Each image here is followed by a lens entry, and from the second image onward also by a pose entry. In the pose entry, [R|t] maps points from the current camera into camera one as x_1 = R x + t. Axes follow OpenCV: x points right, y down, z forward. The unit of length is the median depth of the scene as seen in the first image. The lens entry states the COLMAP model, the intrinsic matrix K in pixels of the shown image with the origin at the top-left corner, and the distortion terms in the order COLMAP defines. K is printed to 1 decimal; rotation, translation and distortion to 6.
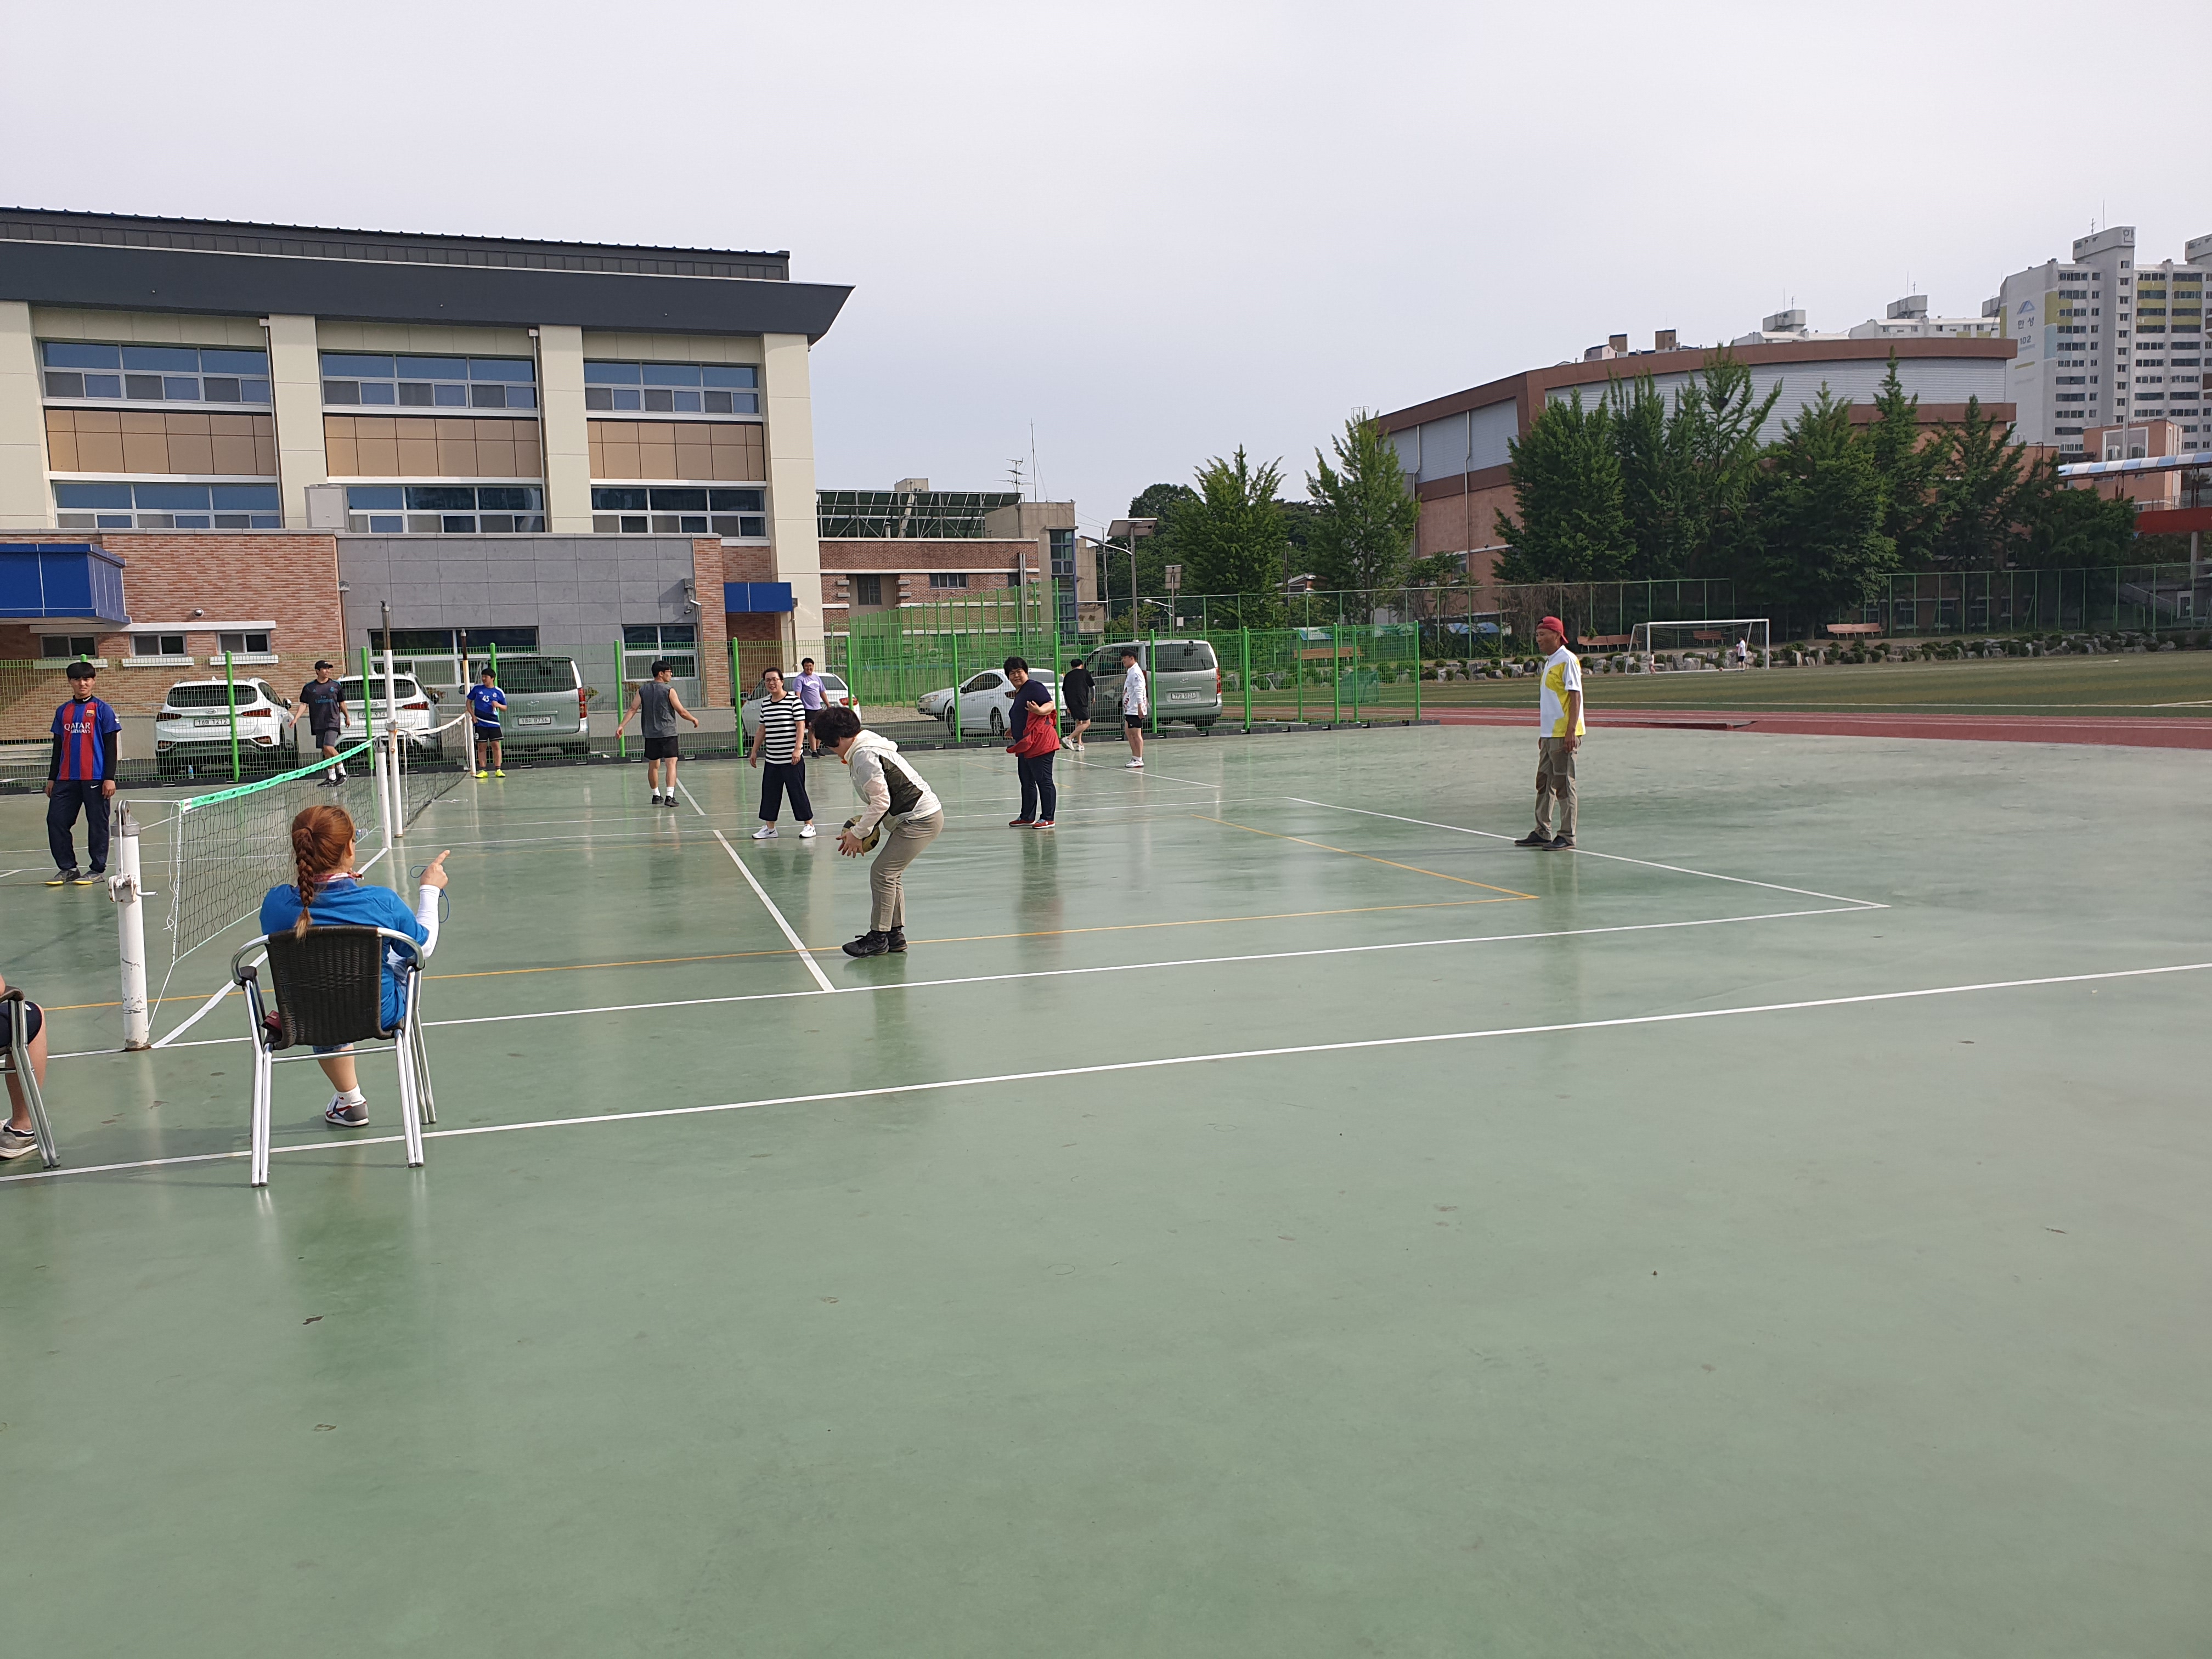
lens RADIAL K [[1605.1, 0, 1106.0], [0, 1605.1, 829.5], [0, 0, 1]] dist [0.036495, -0.111513]
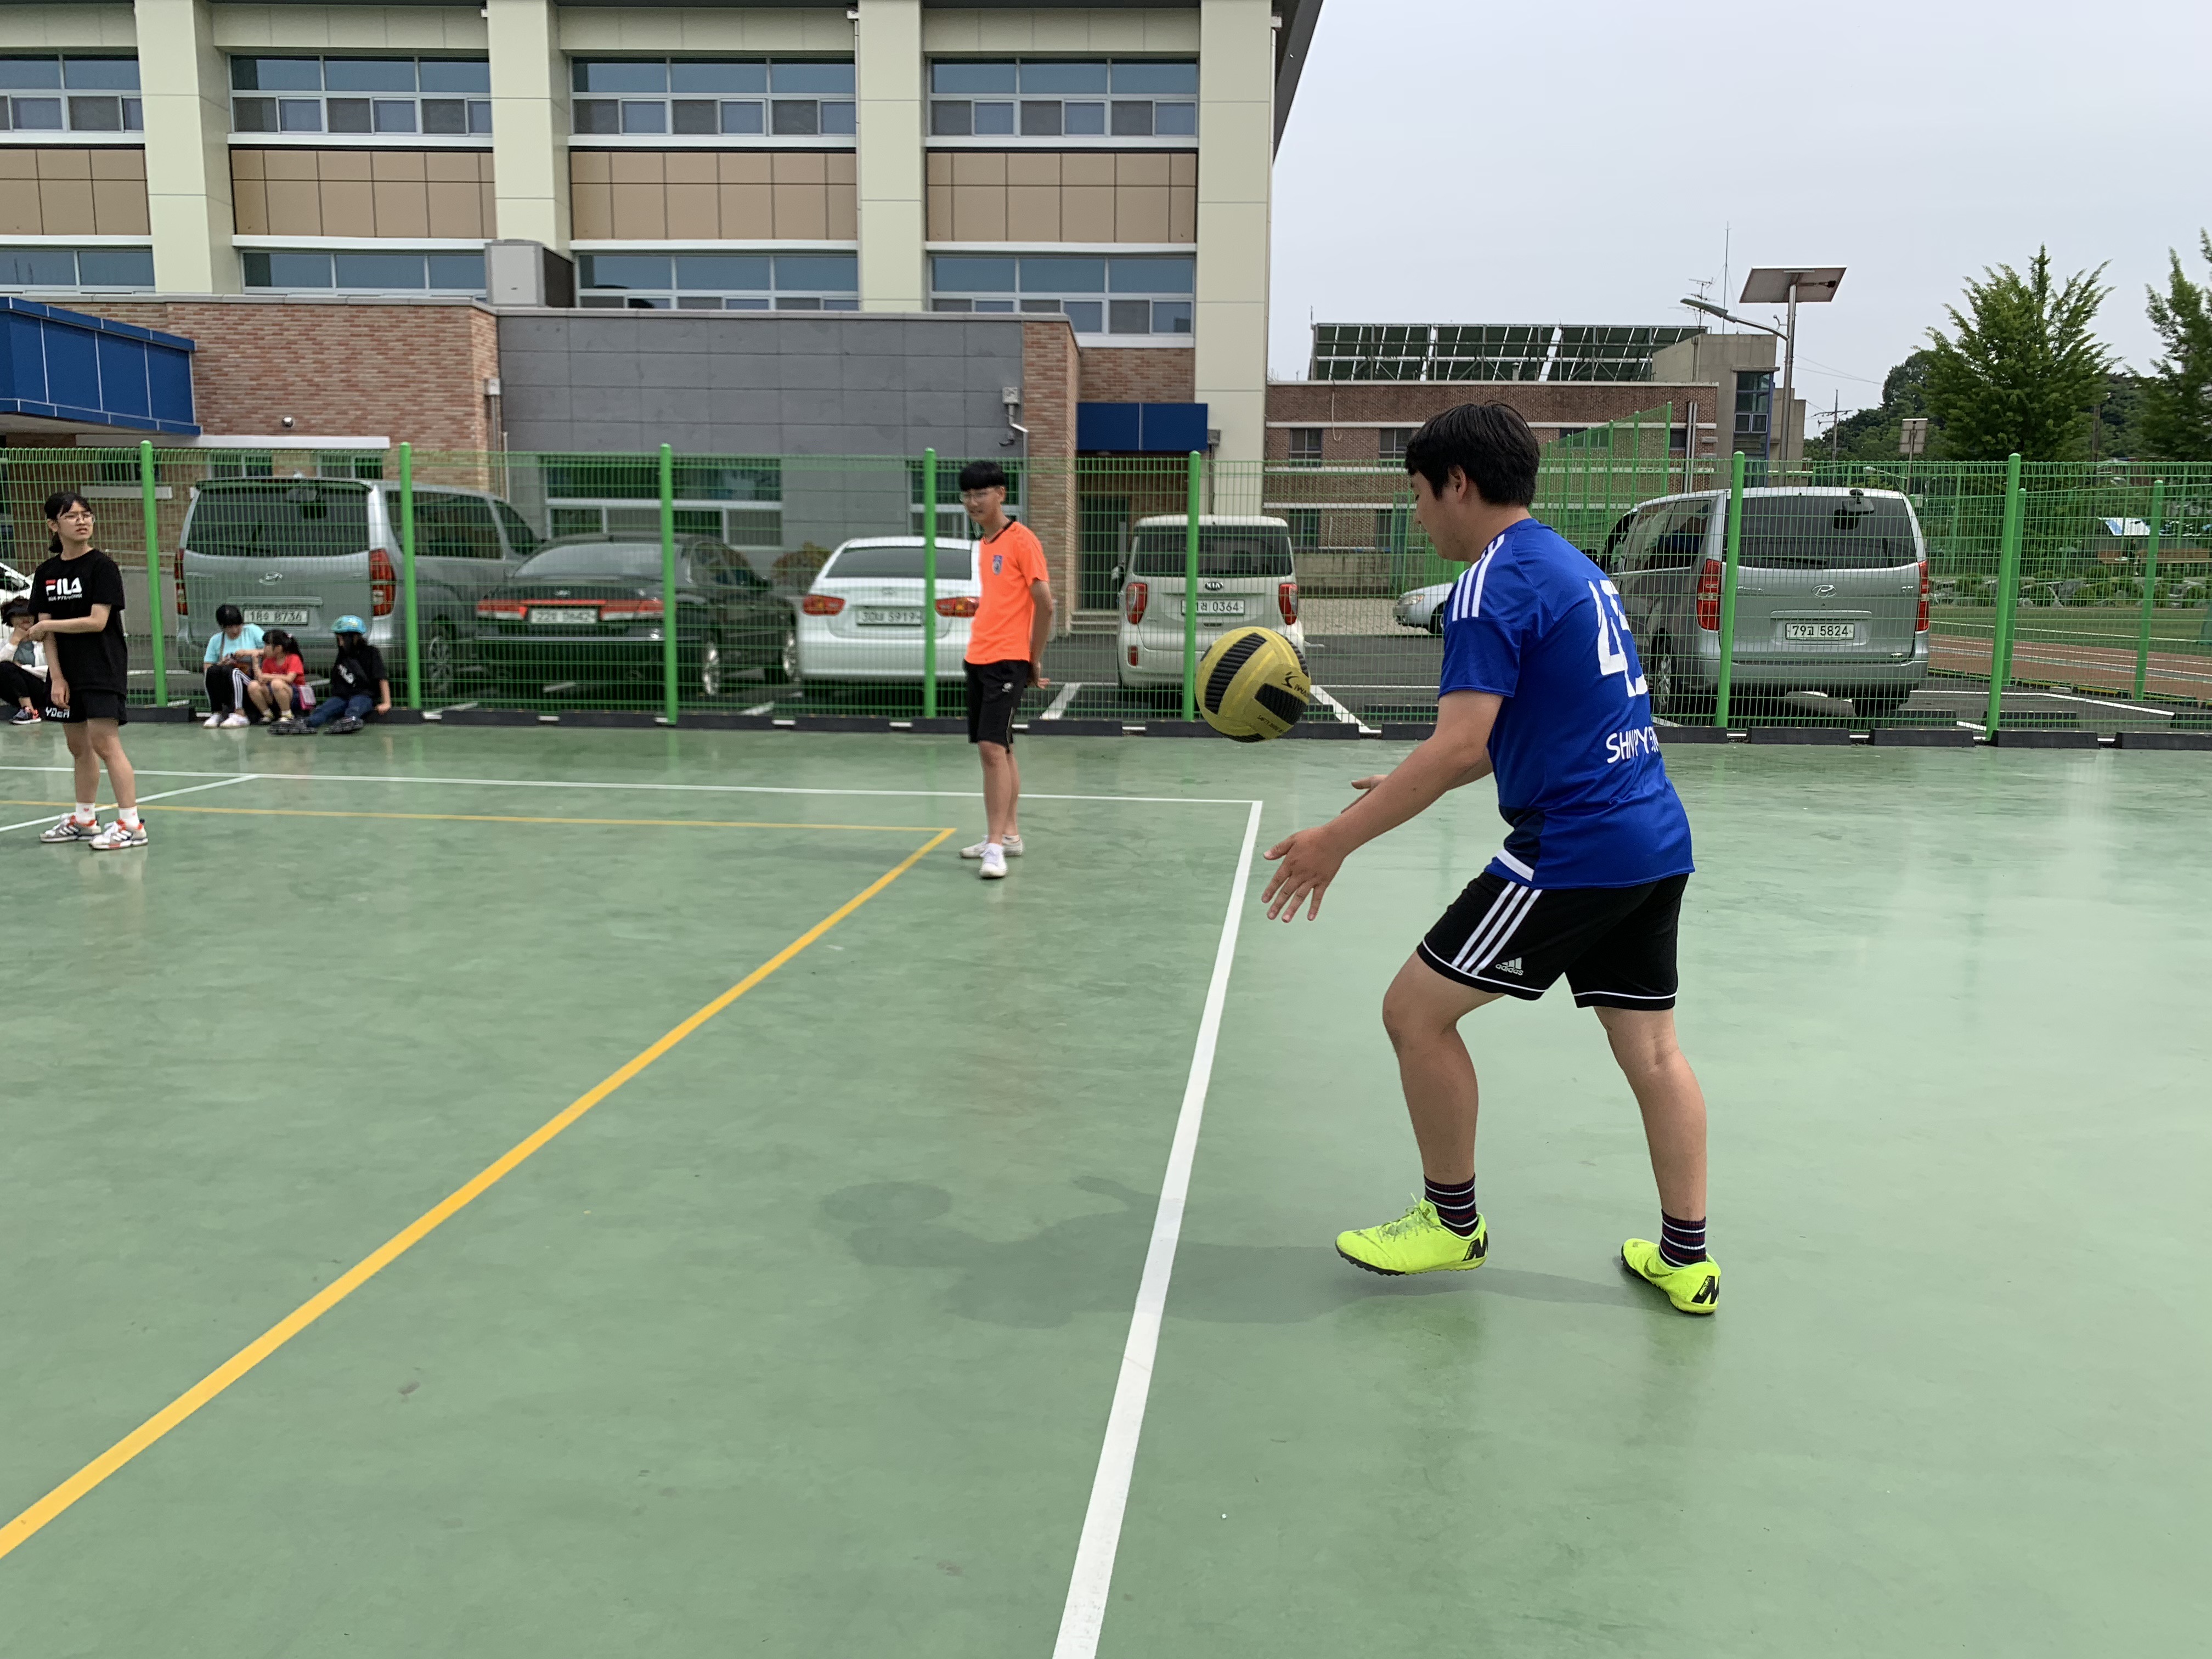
lens RADIAL K [[1723.6, 0, 1104.2], [0, 1723.6, 814.3], [0, 0, 1]] dist [-0.003848, -0.003672]
pose [[0.920978, 0.095885, -0.377631, 0.035637], [-0.076600, 0.994888, 0.065799, -0.037181], [0.382009, -0.031673, 0.923616, 0.380160]]
